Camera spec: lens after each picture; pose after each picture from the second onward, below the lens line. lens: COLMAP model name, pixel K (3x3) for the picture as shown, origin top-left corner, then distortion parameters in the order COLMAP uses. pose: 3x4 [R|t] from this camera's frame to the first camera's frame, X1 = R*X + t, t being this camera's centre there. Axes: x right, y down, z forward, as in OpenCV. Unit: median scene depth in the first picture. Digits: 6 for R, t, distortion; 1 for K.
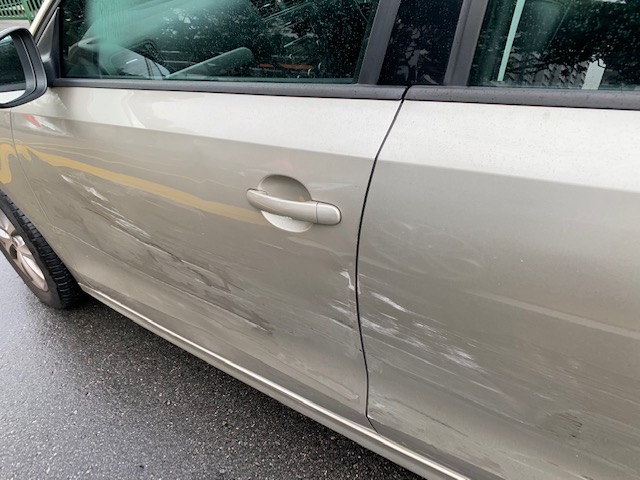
lens RADIAL K [[508.5, 0, 320.0], [0, 508.5, 240.0], [0, 0, 1]] dist [-0.009782, -0.023775]
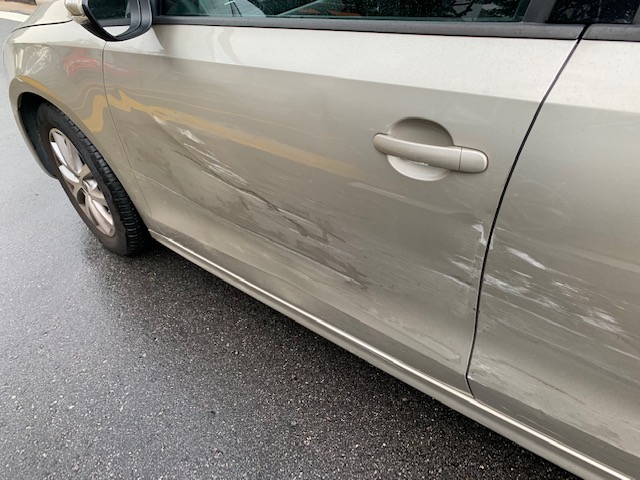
lens RADIAL K [[508.5, 0, 320.0], [0, 508.5, 240.0], [0, 0, 1]] dist [-0.009782, -0.023775]
pose [[0.996495, 0.067048, -0.050028, -0.133699], [-0.064072, 0.996206, 0.058901, 0.036711], [0.053787, -0.055489, 0.997009, 0.018637]]
